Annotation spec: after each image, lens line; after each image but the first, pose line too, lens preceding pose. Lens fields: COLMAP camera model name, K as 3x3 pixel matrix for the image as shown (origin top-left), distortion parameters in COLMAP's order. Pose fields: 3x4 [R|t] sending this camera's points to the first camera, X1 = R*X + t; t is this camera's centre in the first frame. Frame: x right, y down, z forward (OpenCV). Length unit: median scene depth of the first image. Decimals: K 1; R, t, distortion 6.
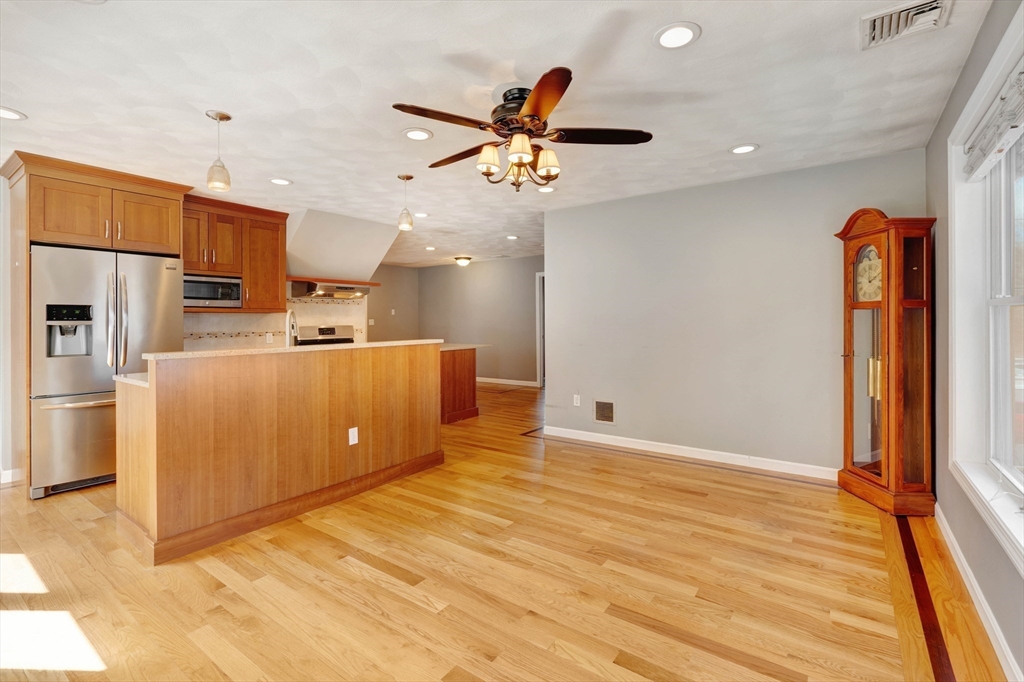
lens RADIAL K [[477.0, 0, 516.4], [0, 477.0, 320.1], [0, 0, 1]] dist [-0.009377, 0.000691]
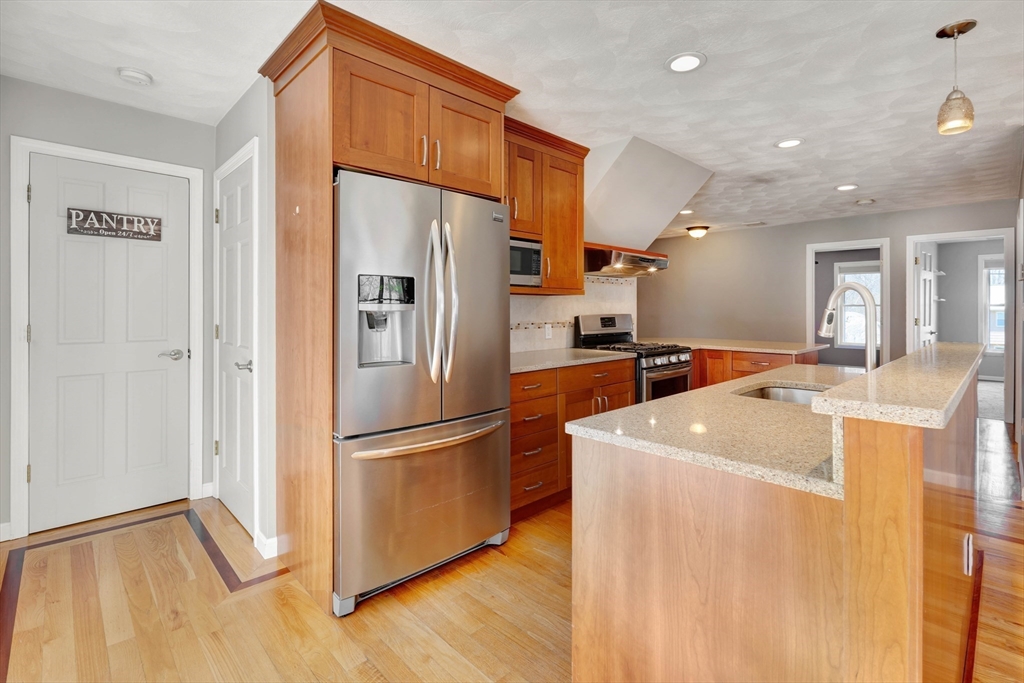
lens RADIAL K [[477.0, 0, 503.9], [0, 477.0, 310.5], [0, 0, 1]] dist [-0.009377, 0.000691]
pose [[0.982728, 0.008649, -0.184855, -0.504458], [-0.007606, 0.999951, 0.006348, 0.003591], [0.184901, -0.004832, 0.982745, 0.330237]]
